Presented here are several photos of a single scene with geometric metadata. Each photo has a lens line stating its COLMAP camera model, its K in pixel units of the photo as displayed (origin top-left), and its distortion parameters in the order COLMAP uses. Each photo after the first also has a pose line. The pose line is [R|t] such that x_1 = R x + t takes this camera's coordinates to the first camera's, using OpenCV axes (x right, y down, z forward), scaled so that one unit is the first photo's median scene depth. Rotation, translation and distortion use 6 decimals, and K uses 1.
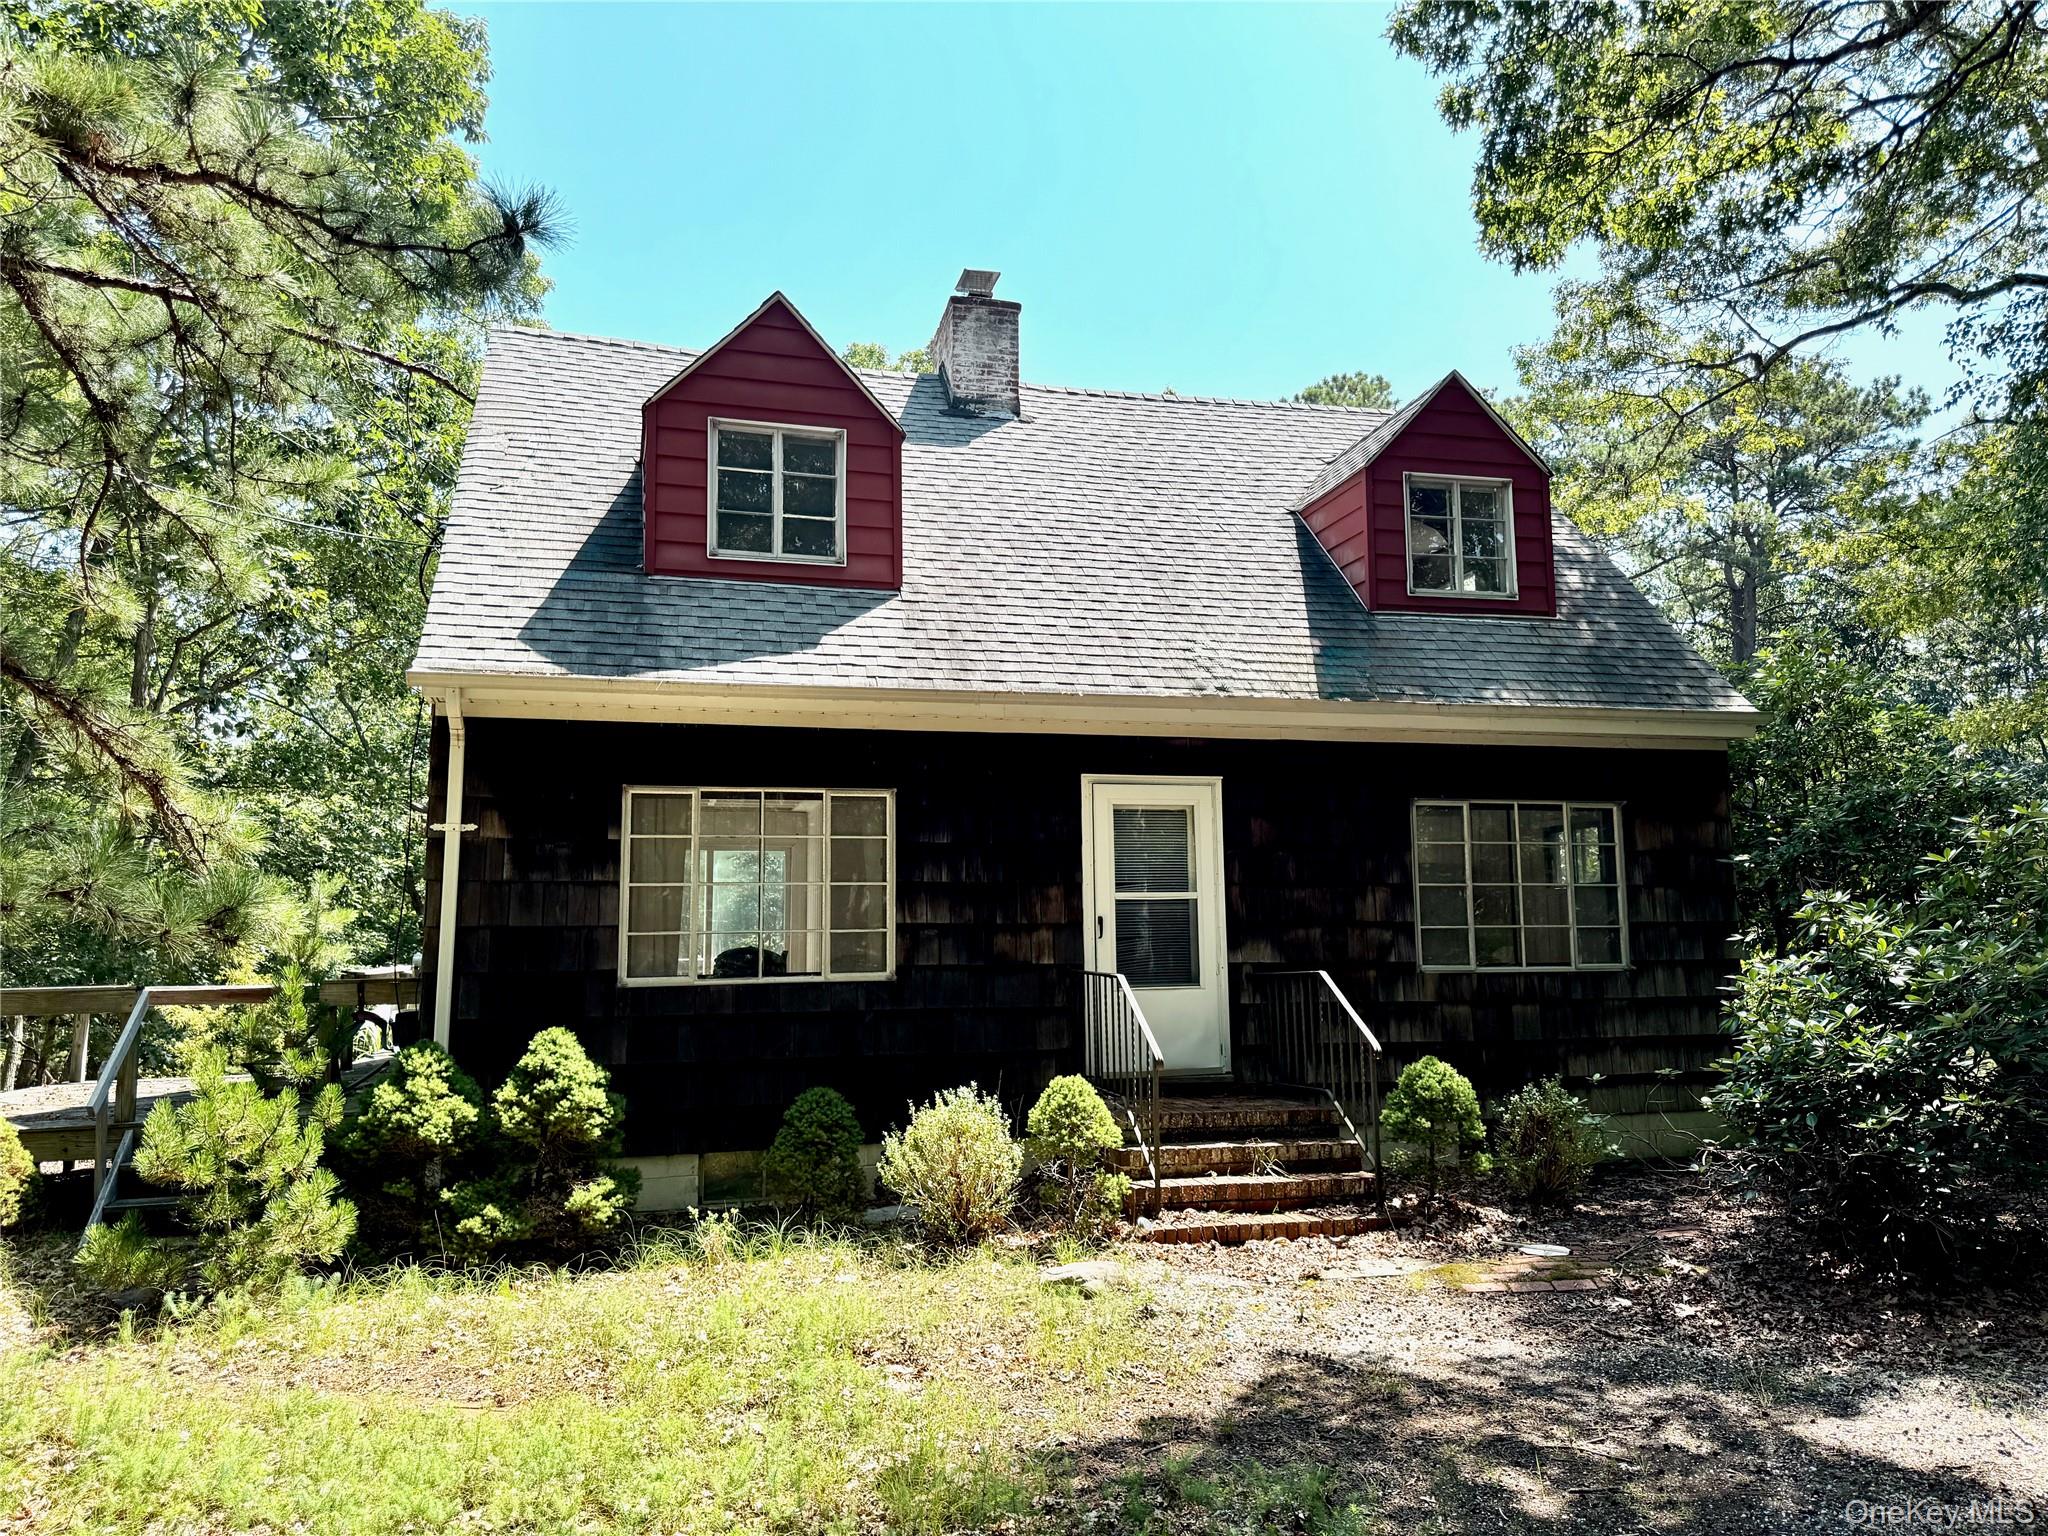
lens RADIAL K [[1470.4, 0, 1024.0], [0, 1470.4, 768.0], [0, 0, 1]] dist [0.125496, -0.212177]
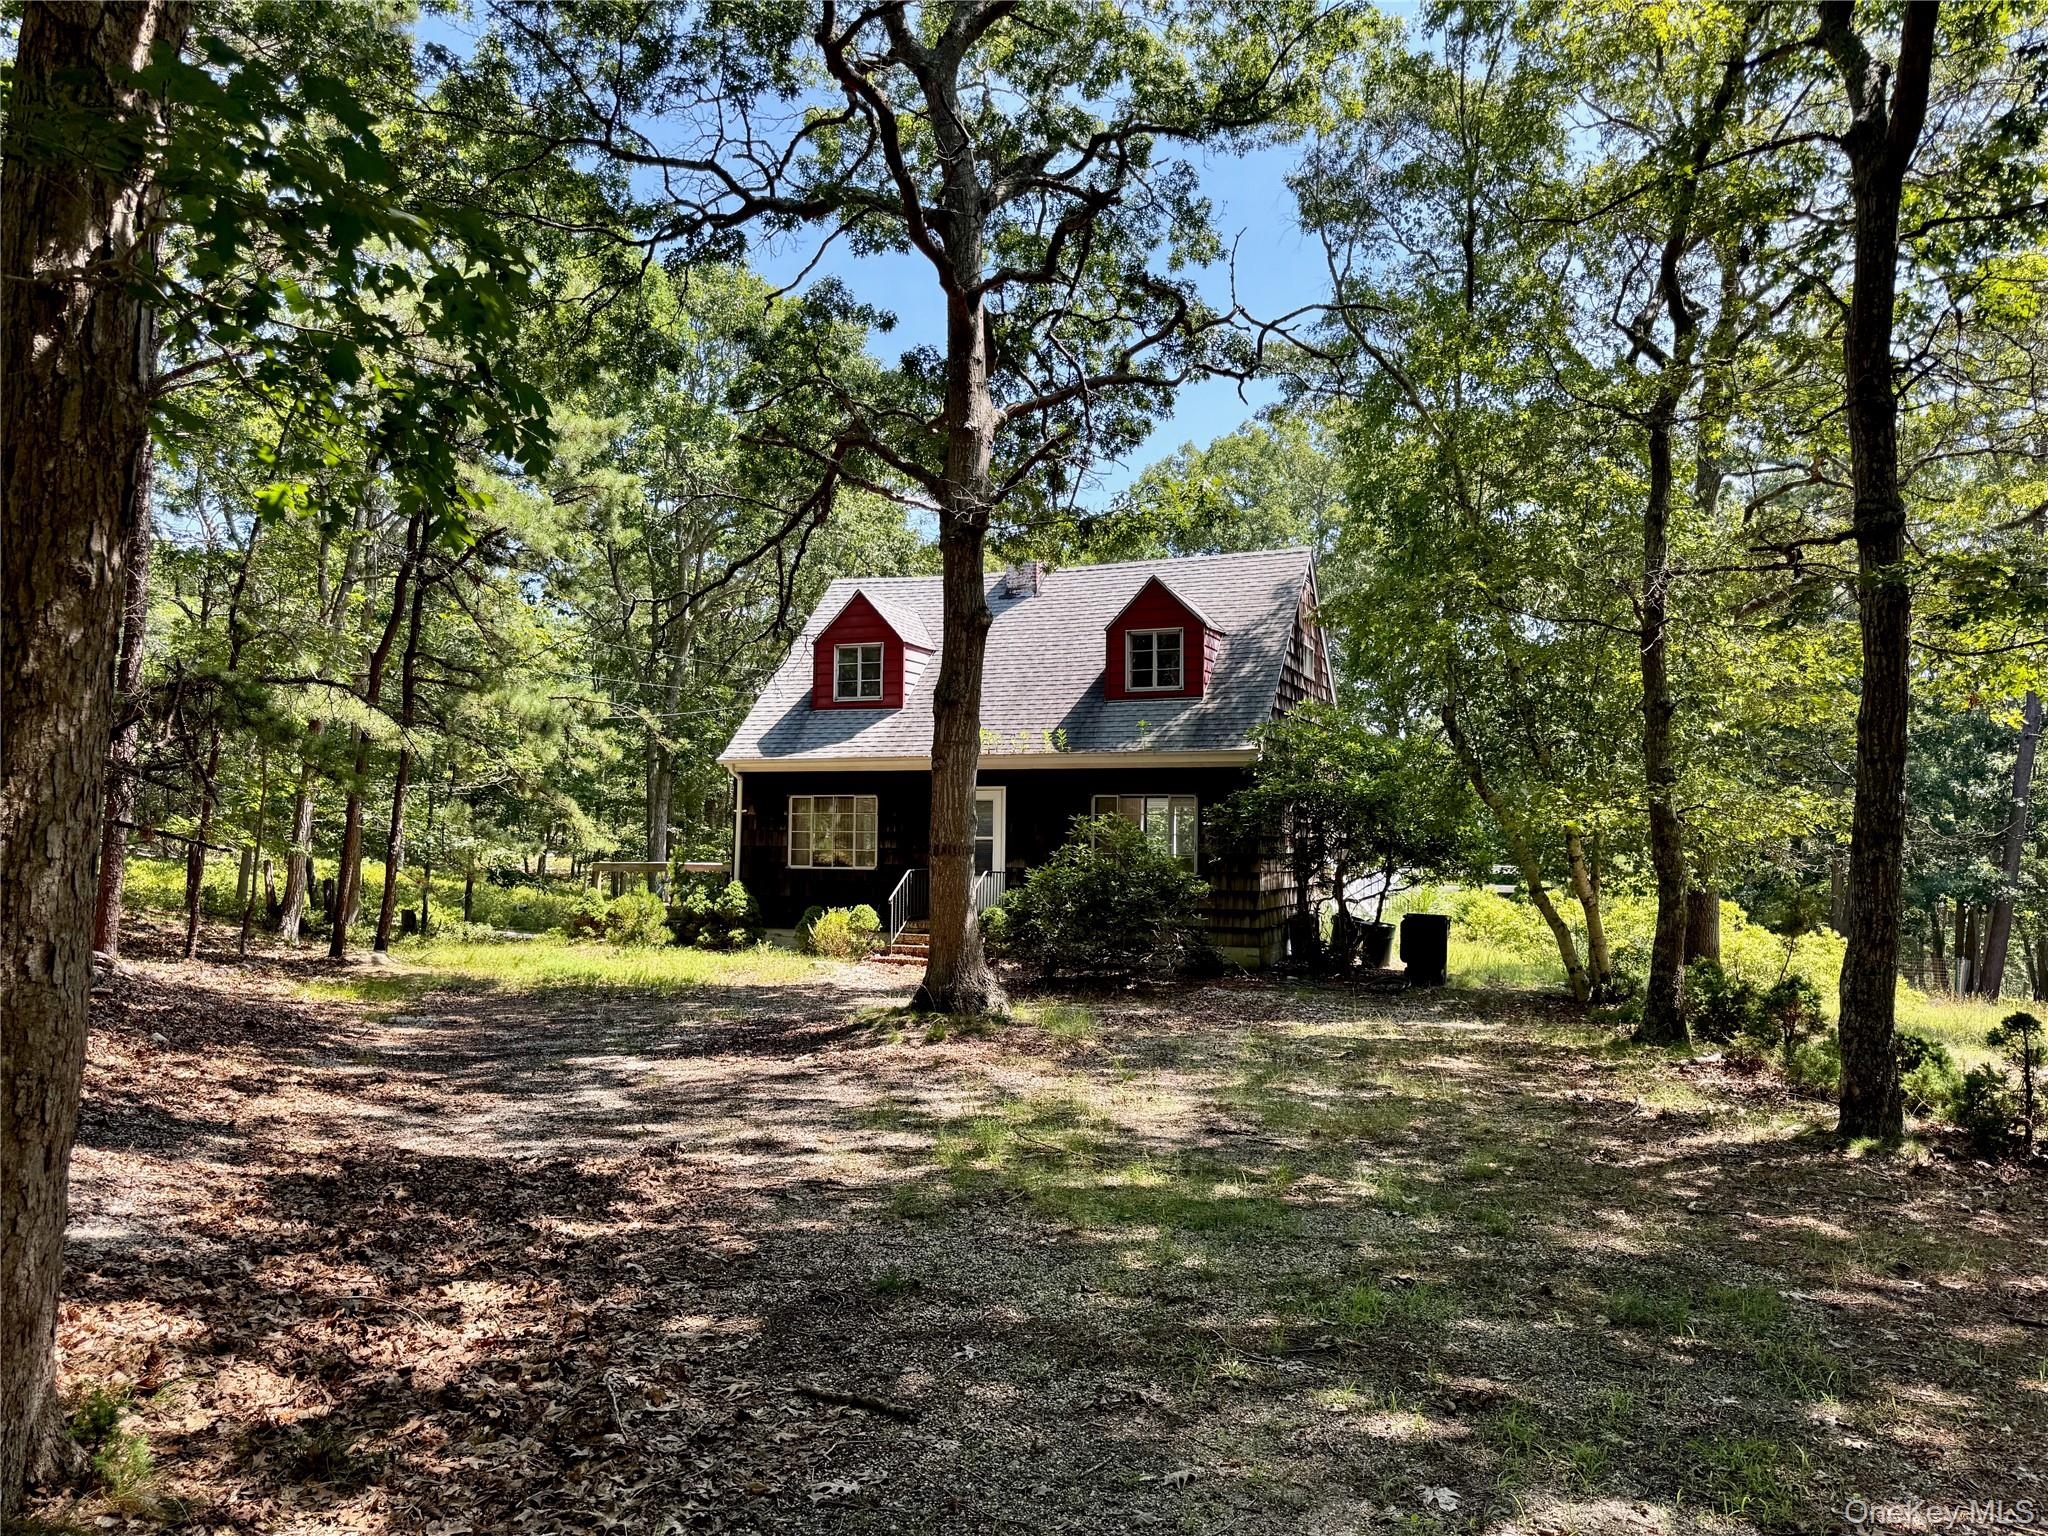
lens RADIAL K [[1411.1, 0, 1027.6], [0, 1411.1, 799.3], [0, 0, 1]] dist [0.002013, 0.000096]
pose [[0.801946, 0.001561, -0.597394, 1.525907], [0.055029, 0.995552, 0.076472, -0.144999], [0.594857, -0.094200, 0.798293, -0.758434]]
